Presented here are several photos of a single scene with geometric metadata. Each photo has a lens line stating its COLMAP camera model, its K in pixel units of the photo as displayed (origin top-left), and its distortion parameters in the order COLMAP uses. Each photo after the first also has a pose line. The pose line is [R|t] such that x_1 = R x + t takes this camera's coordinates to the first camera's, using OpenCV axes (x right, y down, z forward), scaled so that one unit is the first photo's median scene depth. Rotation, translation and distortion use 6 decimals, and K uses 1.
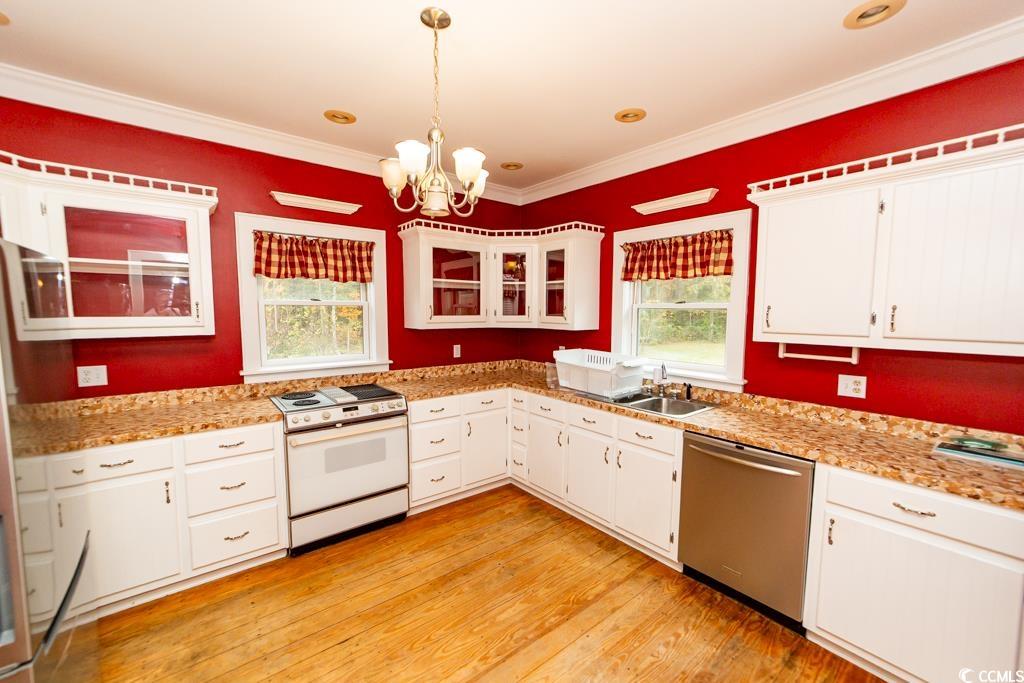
lens RADIAL K [[413.9, 0, 509.6], [0, 413.9, 346.6], [0, 0, 1]] dist [-0.003264, 0.000137]
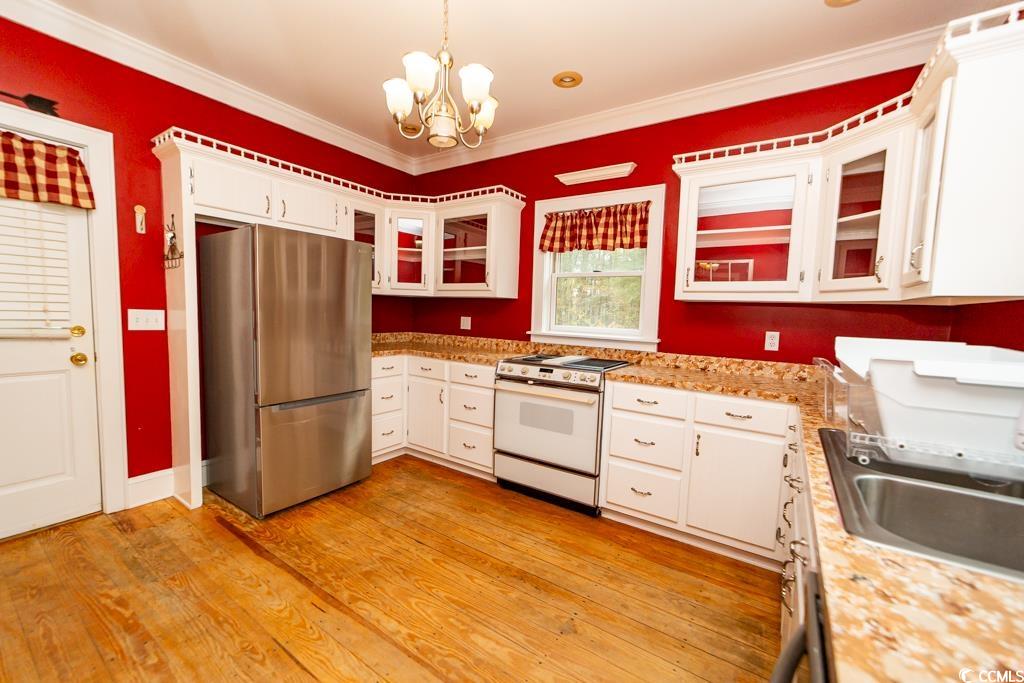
lens RADIAL K [[413.9, 0, 509.6], [0, 413.9, 346.6], [0, 0, 1]] dist [-0.003264, 0.000137]
pose [[0.296108, 0.086867, -0.951196, 0.513300], [-0.117904, 0.991564, 0.053850, 0.046315], [0.947849, 0.096204, 0.303852, 0.572146]]
